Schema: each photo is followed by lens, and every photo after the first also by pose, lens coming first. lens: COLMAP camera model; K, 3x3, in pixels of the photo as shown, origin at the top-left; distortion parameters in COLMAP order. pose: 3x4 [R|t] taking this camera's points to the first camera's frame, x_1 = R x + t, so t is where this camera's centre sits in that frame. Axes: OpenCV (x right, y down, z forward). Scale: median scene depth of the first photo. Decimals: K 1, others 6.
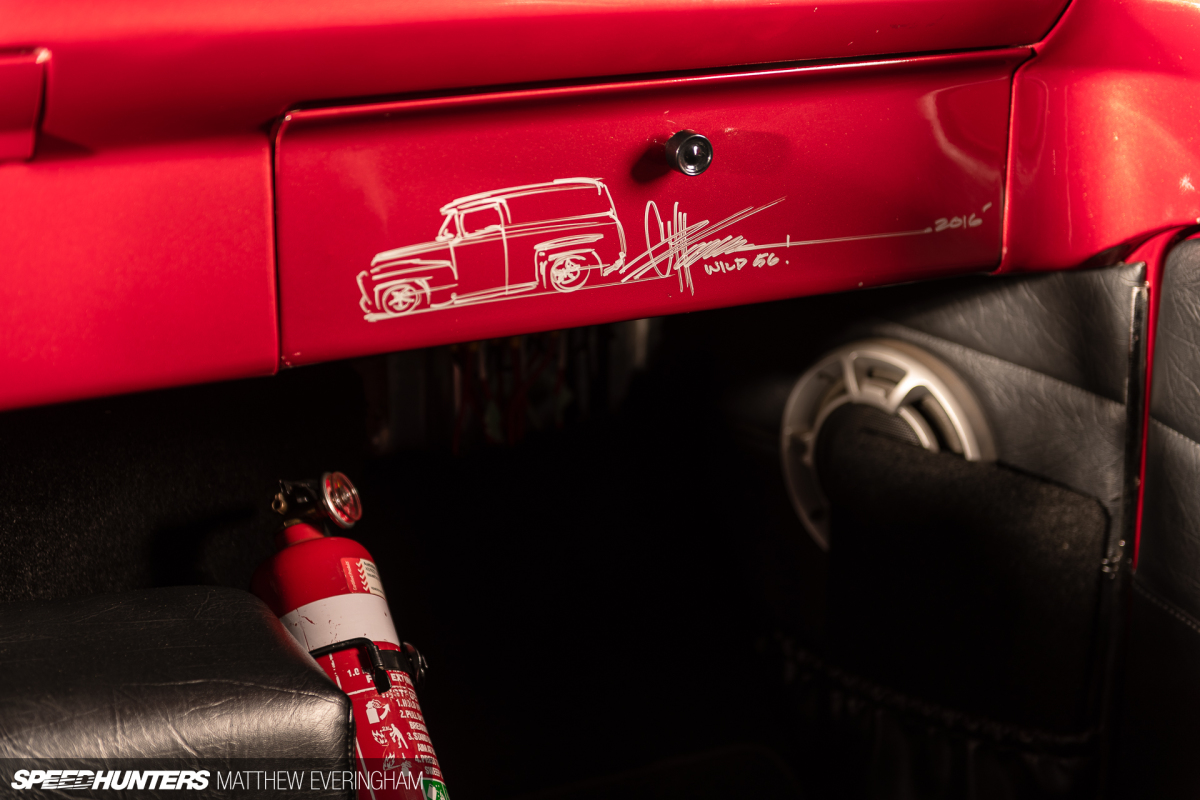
lens RADIAL K [[2306.8, 0, 597.6], [0, 2306.8, 402.1], [0, 0, 1]] dist [-0.068901, 0.000000]
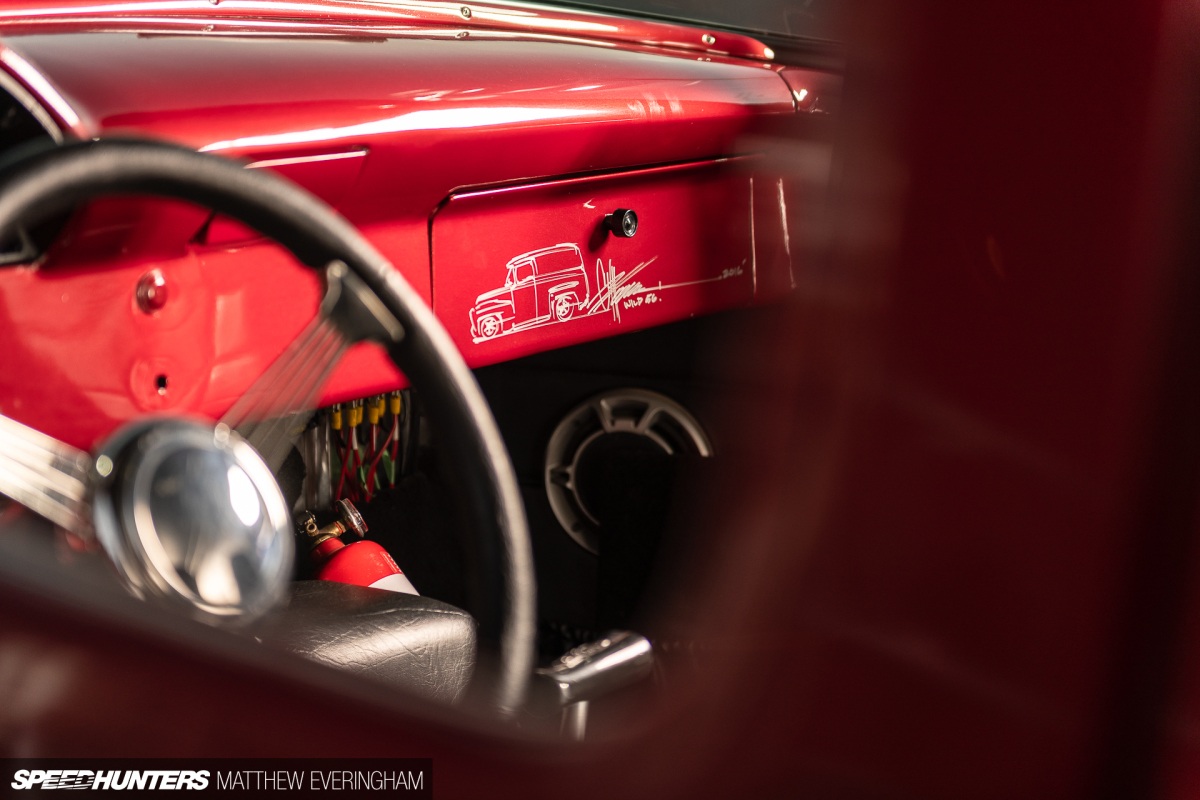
lens RADIAL K [[2306.8, 0, 602.0], [0, 2306.8, 400.0], [0, 0, 1]] dist [-0.068901, 0.000000]
pose [[0.886753, -0.106997, 0.449690, -0.665172], [0.171113, 0.979714, -0.104314, 0.160815], [-0.429406, 0.169448, 0.887073, -0.316562]]
